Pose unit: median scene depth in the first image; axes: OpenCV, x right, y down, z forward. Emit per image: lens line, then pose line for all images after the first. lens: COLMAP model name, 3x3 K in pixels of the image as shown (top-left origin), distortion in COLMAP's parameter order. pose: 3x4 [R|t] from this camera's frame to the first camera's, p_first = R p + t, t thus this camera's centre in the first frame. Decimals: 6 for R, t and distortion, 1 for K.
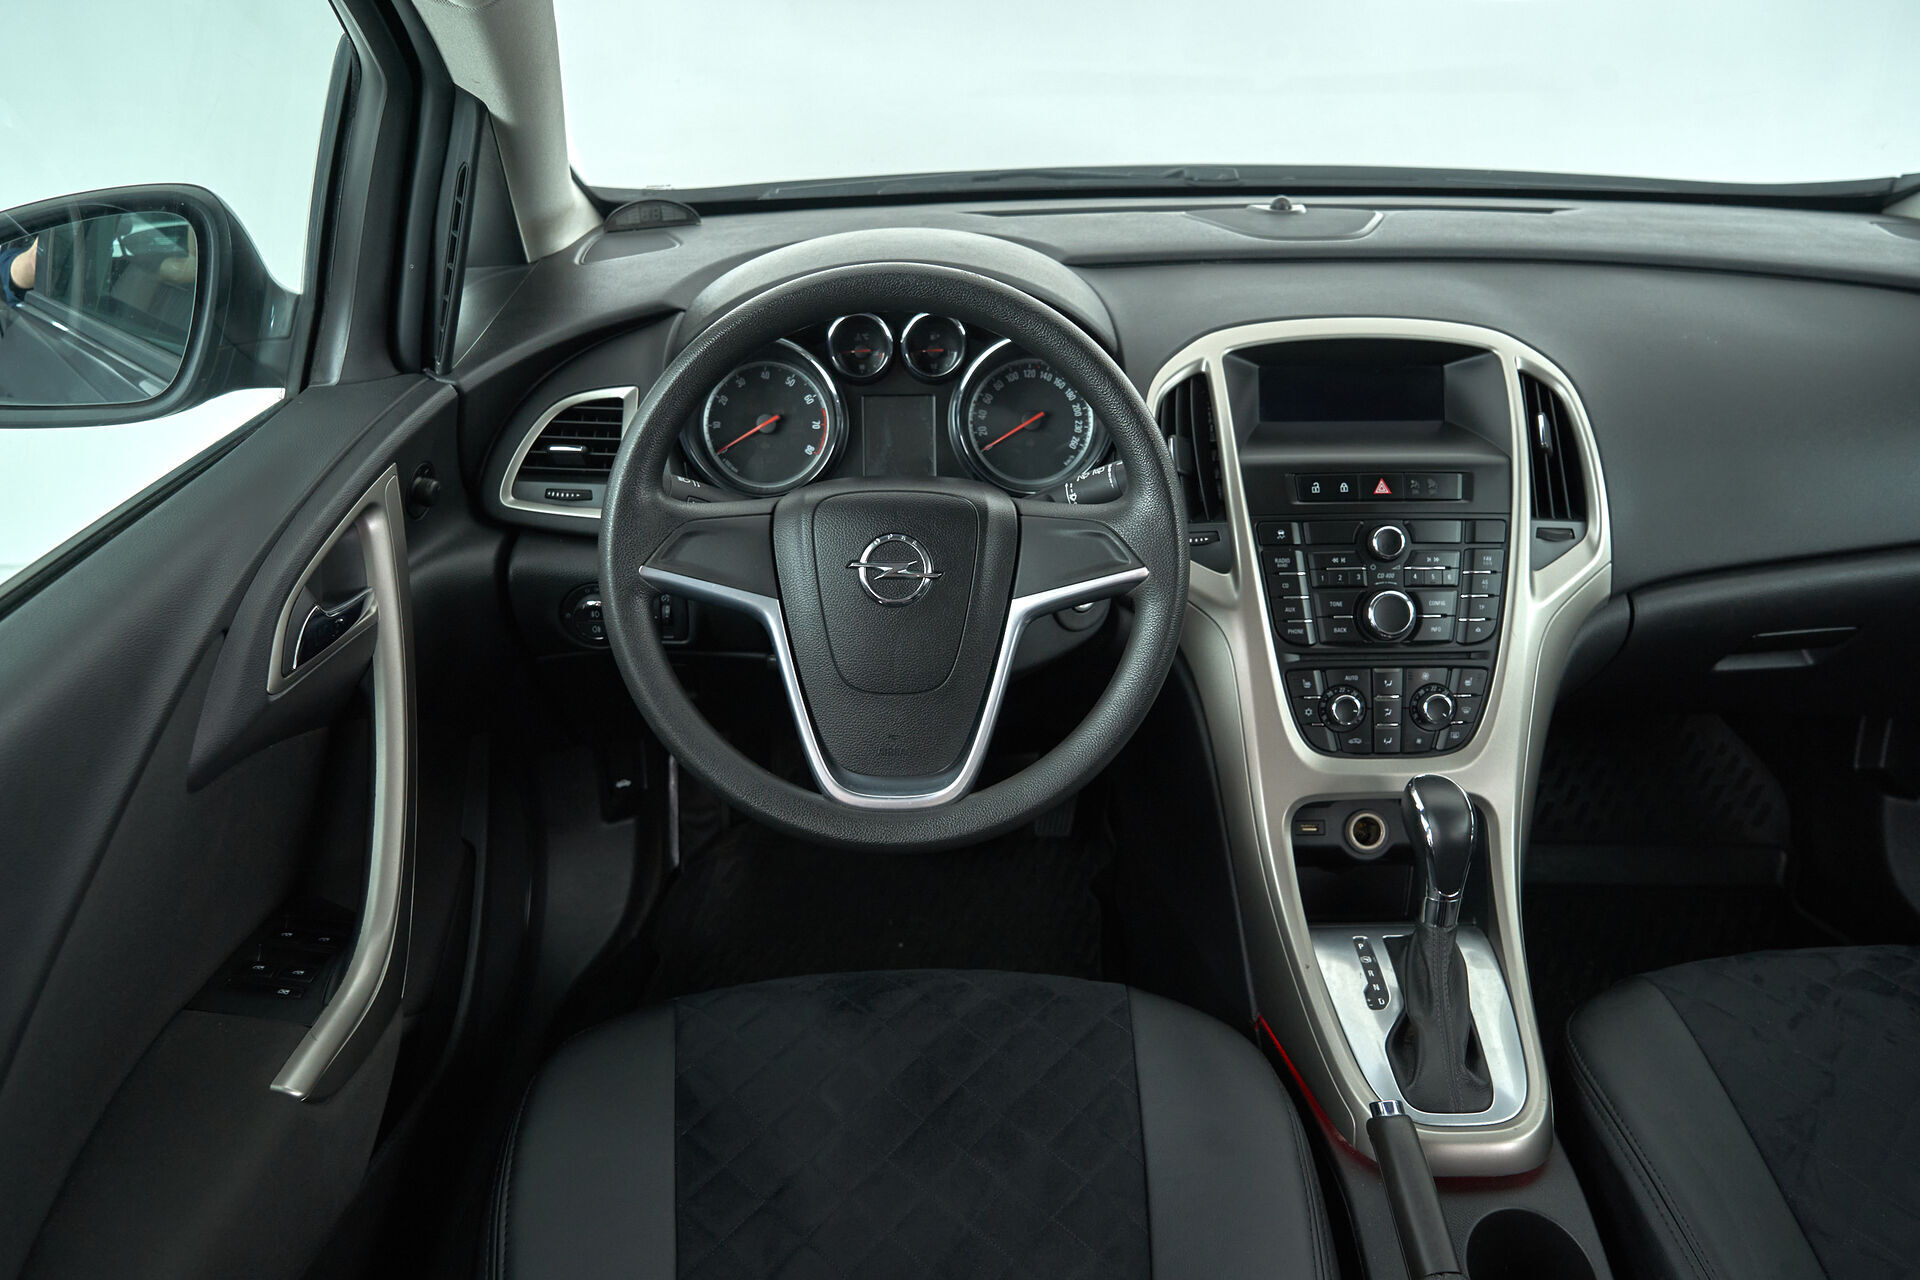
lens RADIAL K [[1553.4, 0, 960.0], [0, 1553.4, 640.0], [0, 0, 1]] dist [0.004571, 0.000709]
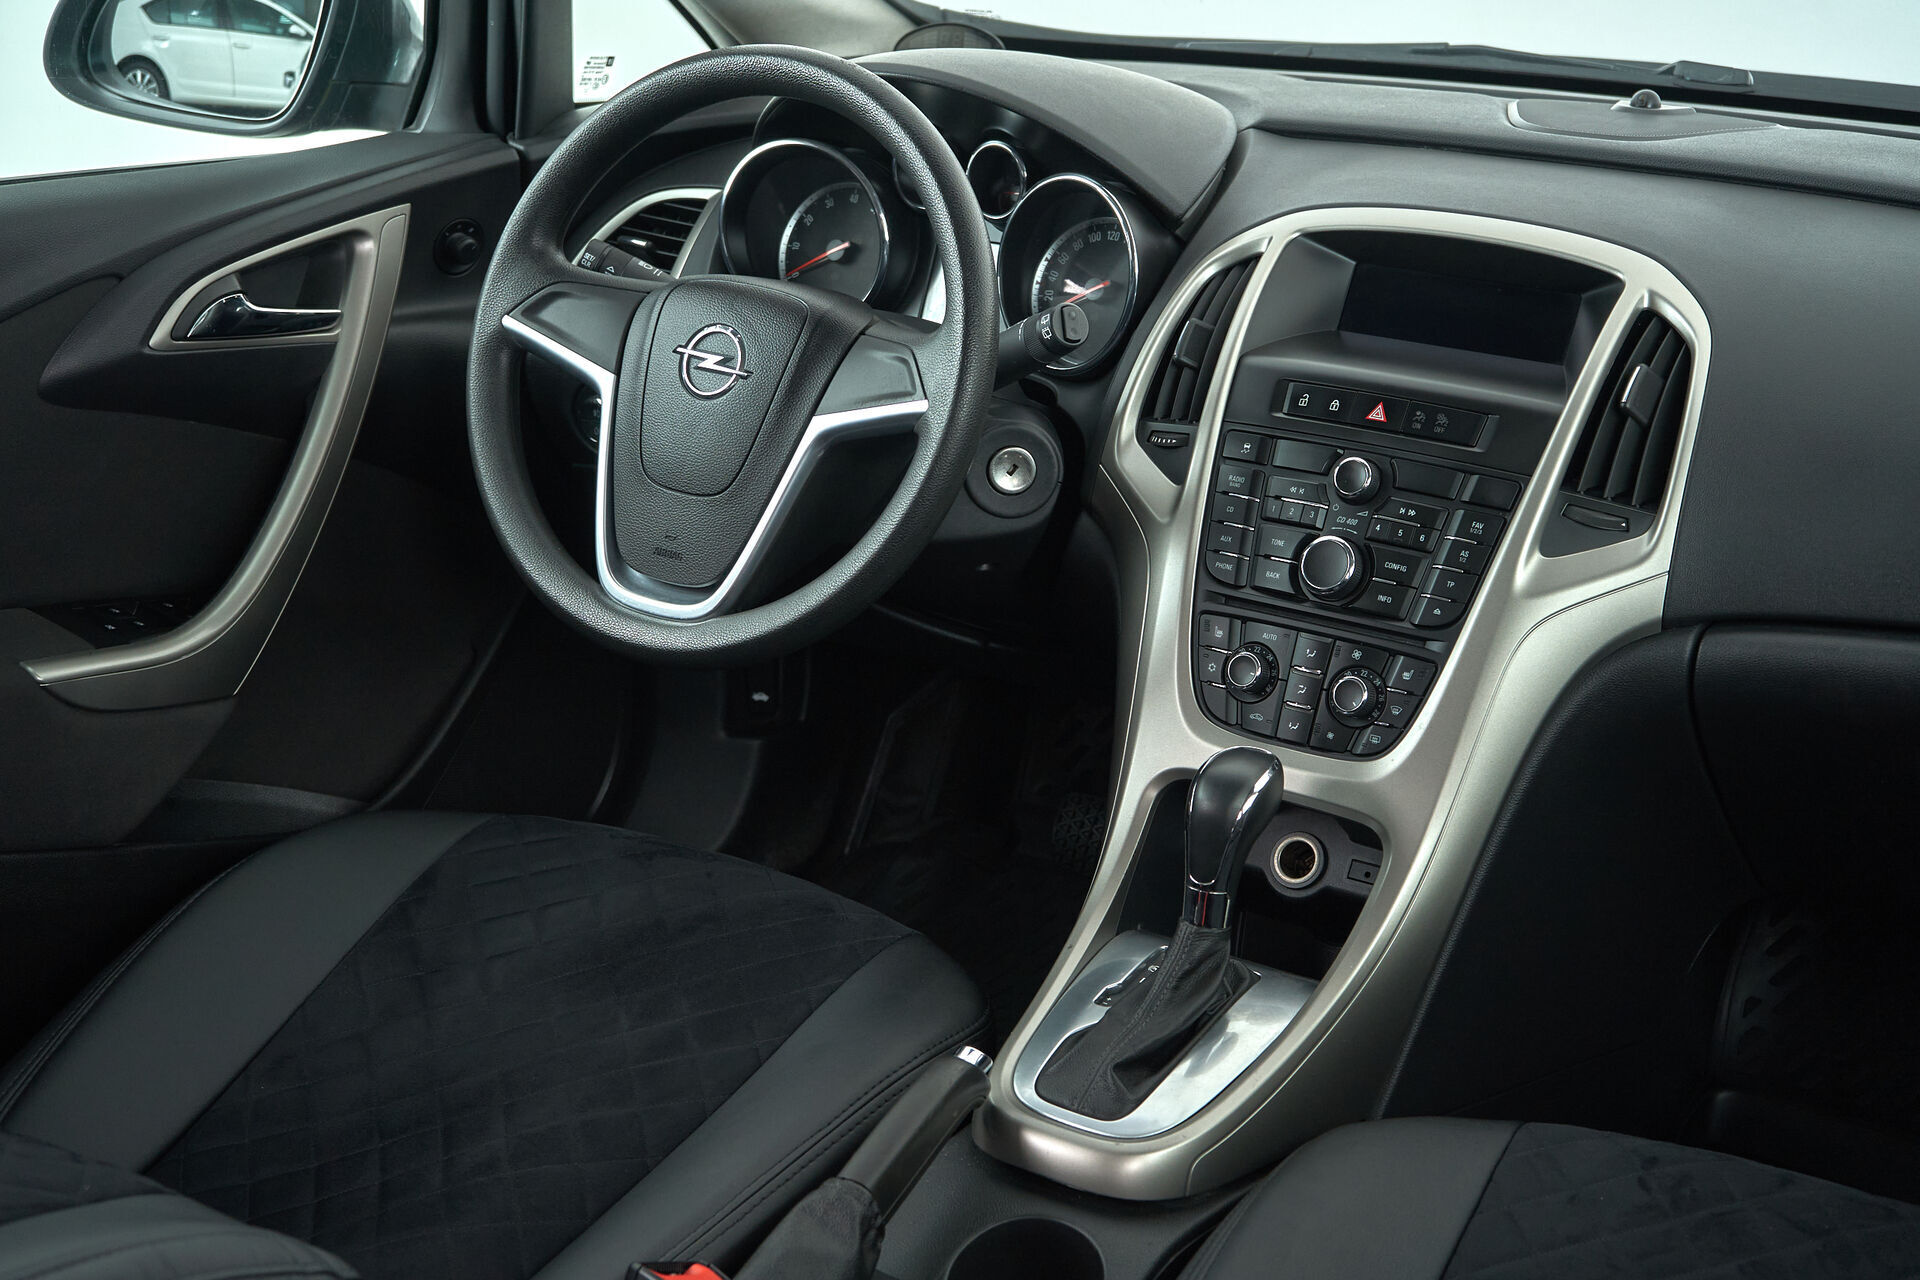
lens RADIAL K [[2774.8, 0, 960.0], [0, 2774.8, 640.0], [0, 0, 1]] dist [-0.022112, 0.013654]
pose [[0.814982, 0.205051, -0.541995, 0.879528], [-0.267814, 0.962701, -0.038490, 0.121231], [0.513887, 0.176522, 0.839500, -0.254088]]
